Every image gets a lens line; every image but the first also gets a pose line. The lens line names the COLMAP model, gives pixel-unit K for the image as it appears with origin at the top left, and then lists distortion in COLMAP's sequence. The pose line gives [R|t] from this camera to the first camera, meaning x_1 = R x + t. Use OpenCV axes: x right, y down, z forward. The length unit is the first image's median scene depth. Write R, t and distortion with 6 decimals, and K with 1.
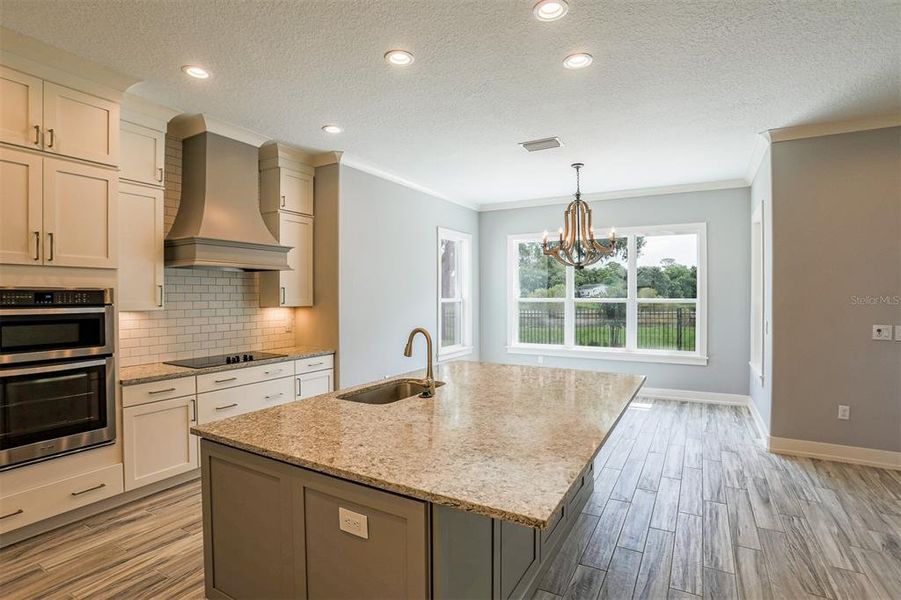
lens RADIAL K [[448.8, 0, 447.8], [0, 448.8, 300.8], [0, 0, 1]] dist [-0.025200, 0.002037]
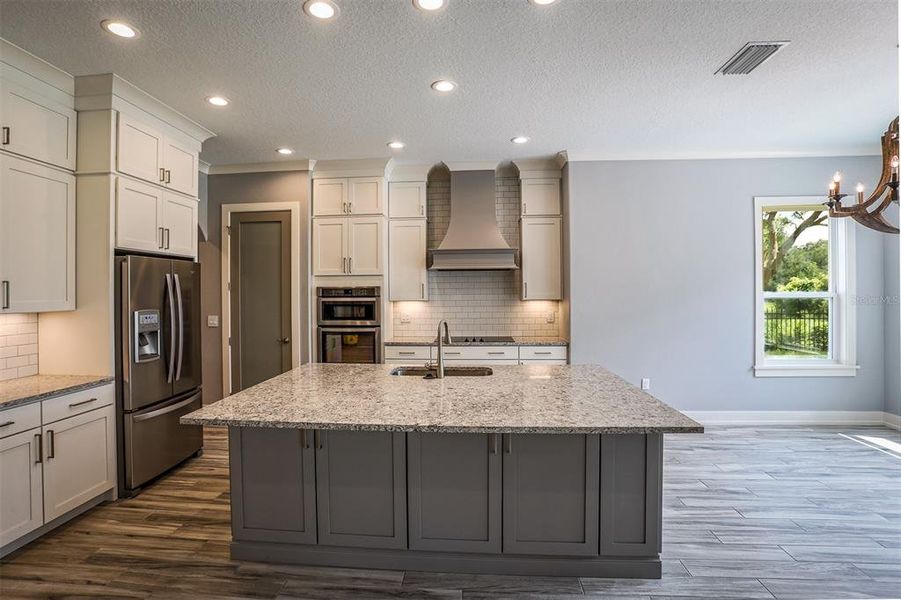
lens RADIAL K [[448.8, 0, 448.9], [0, 448.8, 292.5], [0, 0, 1]] dist [-0.025200, 0.002037]
pose [[0.453013, 0.000030, -0.891504, 0.880288], [-0.003560, 0.999992, -0.001775, -0.003925], [0.891497, 0.003977, 0.453009, 0.457054]]
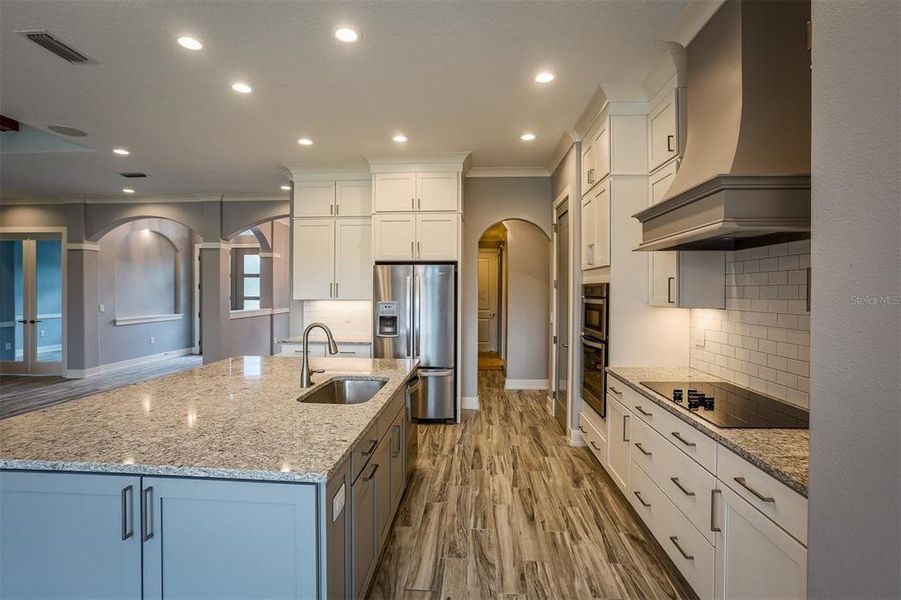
lens RADIAL K [[448.8, 0, 448.5], [0, 448.8, 297.0], [0, 0, 1]] dist [-0.025200, 0.002037]
pose [[-0.895013, 0.010911, -0.445907, 0.107334], [-0.002952, 0.999534, 0.030382, -0.026448], [0.446031, 0.028509, -0.894563, 1.825141]]
